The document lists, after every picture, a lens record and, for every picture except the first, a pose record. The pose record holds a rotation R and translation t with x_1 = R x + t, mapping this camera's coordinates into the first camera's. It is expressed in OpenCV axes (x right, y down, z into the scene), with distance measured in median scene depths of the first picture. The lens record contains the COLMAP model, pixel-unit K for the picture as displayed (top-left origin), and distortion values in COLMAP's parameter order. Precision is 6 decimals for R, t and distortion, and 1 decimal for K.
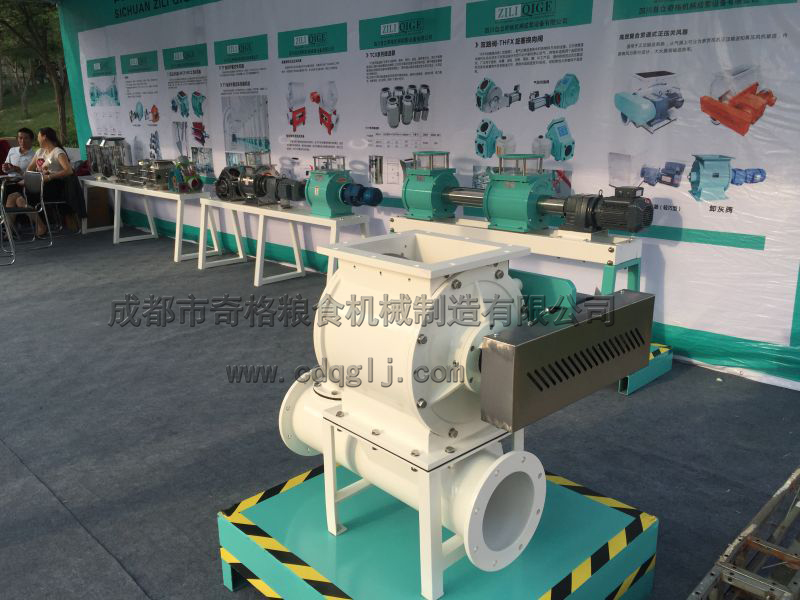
lens RADIAL K [[666.4, 0, 400.0], [0, 666.4, 300.0], [0, 0, 1]] dist [0.078547, -0.090094]
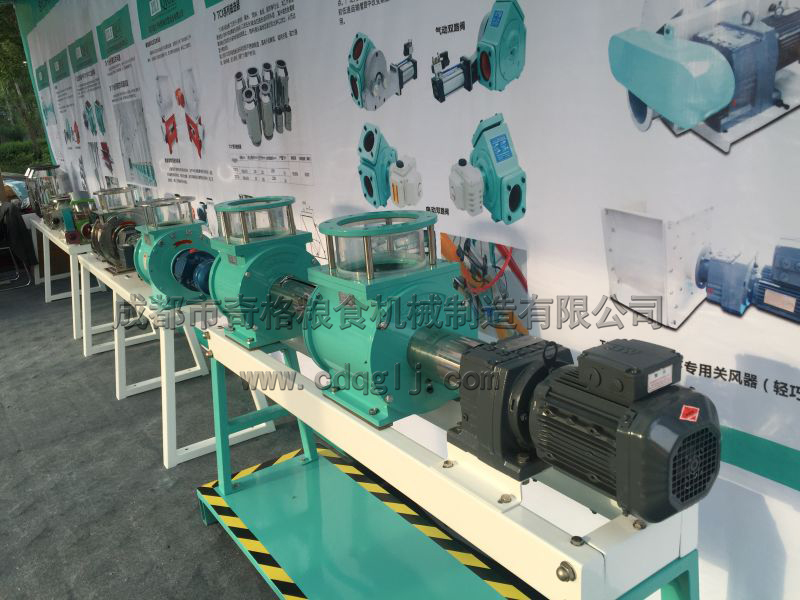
lens RADIAL K [[666.4, 0, 400.0], [0, 666.4, 300.0], [0, 0, 1]] dist [0.078547, -0.090094]
pose [[0.978089, -0.020486, -0.207177, 0.242683], [0.024961, 0.999508, 0.019011, -0.158328], [0.206685, -0.023766, 0.978119, 0.555395]]
